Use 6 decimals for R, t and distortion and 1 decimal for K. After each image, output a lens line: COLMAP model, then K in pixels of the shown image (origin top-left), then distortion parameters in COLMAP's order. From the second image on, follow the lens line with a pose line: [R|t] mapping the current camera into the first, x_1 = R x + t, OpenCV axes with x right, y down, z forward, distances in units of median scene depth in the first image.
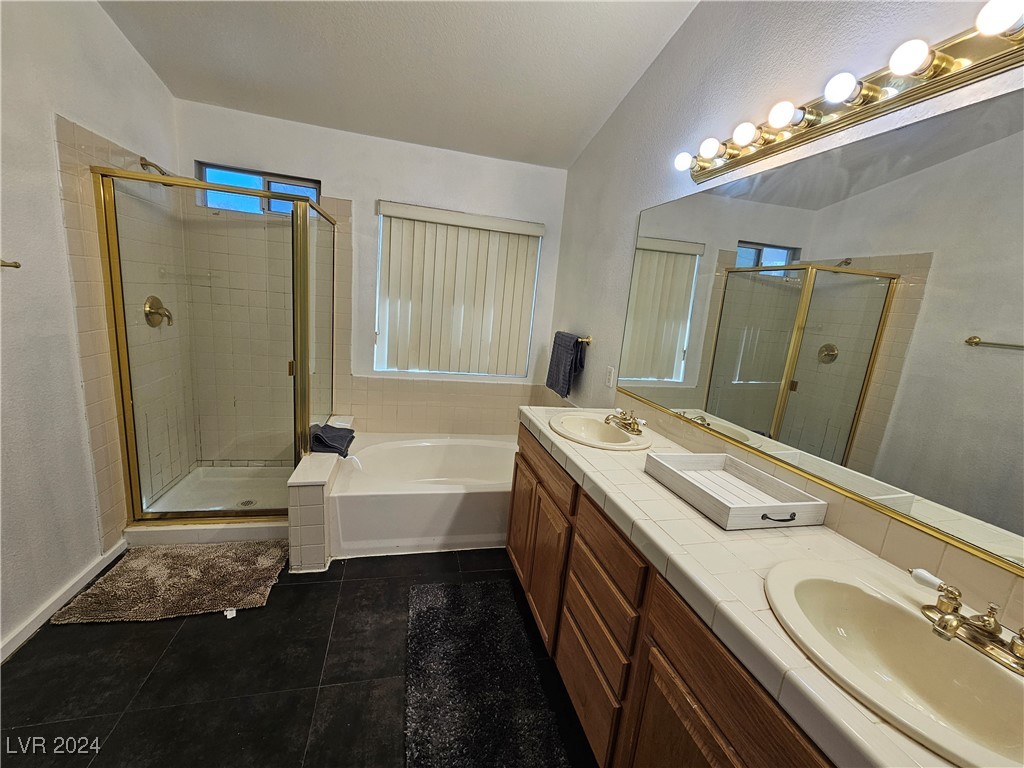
lens RADIAL K [[420.1, 0, 510.3], [0, 420.1, 385.8], [0, 0, 1]] dist [-0.002797, 0.000810]
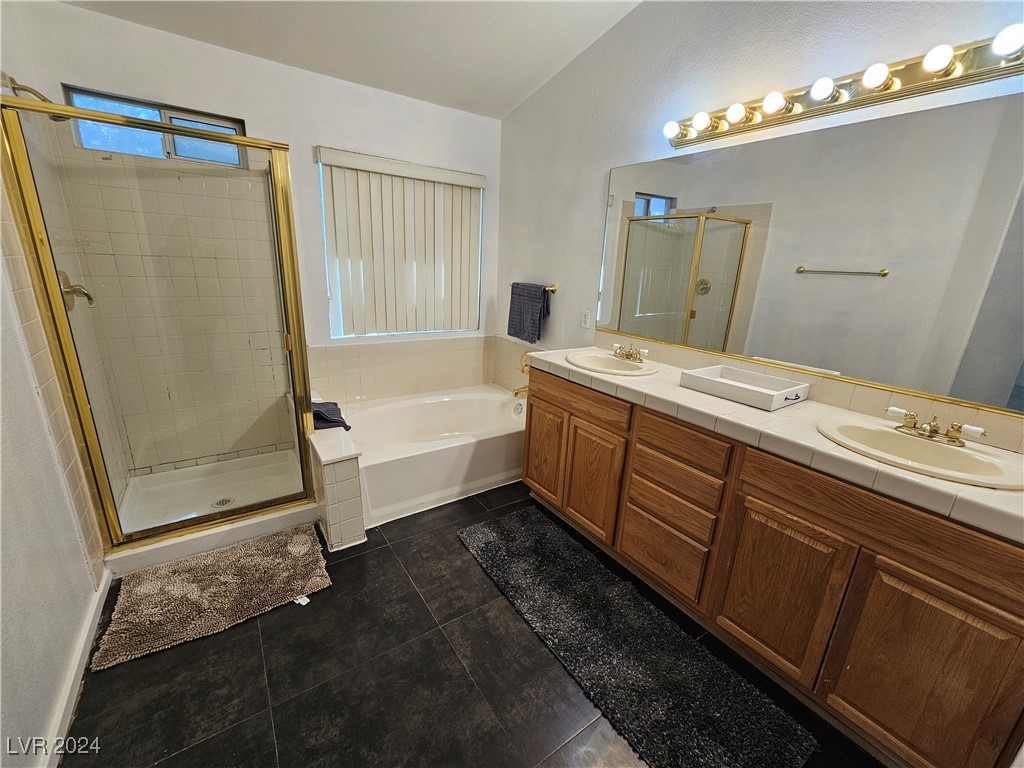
lens RADIAL K [[420.1, 0, 514.2], [0, 420.1, 384.9], [0, 0, 1]] dist [-0.002797, 0.000810]
pose [[0.935206, -0.146695, 0.322289, -0.336566], [0.110530, 0.985611, 0.127887, -0.012399], [-0.336412, -0.083978, 0.937963, -0.022362]]
